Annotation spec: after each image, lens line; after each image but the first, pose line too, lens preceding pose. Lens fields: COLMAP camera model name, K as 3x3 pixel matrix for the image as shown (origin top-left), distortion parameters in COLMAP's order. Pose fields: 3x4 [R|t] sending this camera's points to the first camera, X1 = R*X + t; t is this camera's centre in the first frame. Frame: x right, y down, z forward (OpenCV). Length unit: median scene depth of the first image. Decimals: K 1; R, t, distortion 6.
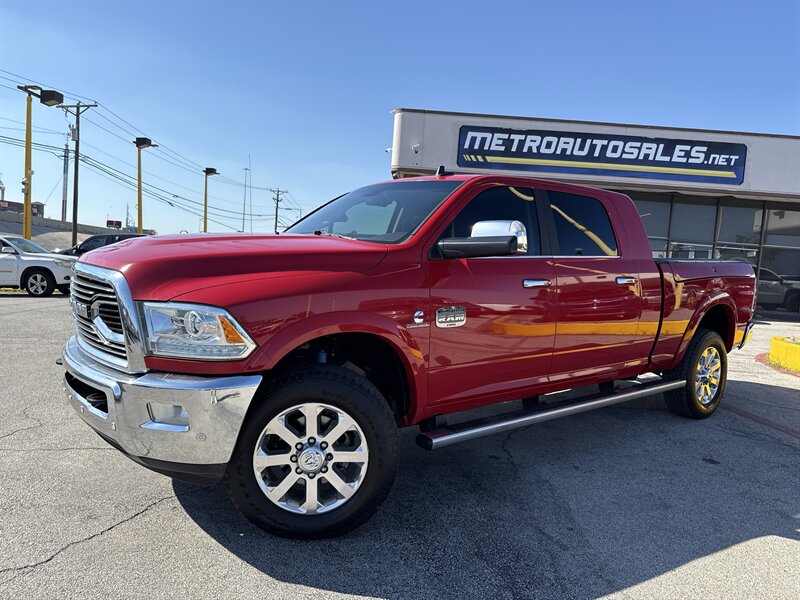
lens RADIAL K [[540.3, 0, 411.0], [0, 540.3, 300.9], [0, 0, 1]] dist [0.066582, -0.083329]
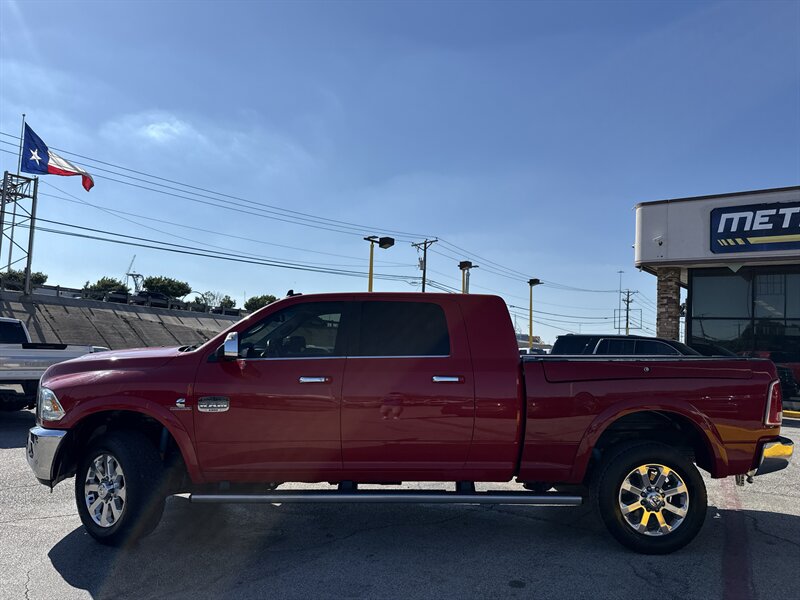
lens RADIAL K [[540.3, 0, 411.0], [0, 540.3, 300.9], [0, 0, 1]] dist [0.066582, -0.083329]
pose [[0.804056, -0.079565, -0.589206, 0.211741], [-0.032212, 0.983720, -0.176797, -0.000051], [0.593680, 0.161134, 0.788403, 0.024670]]
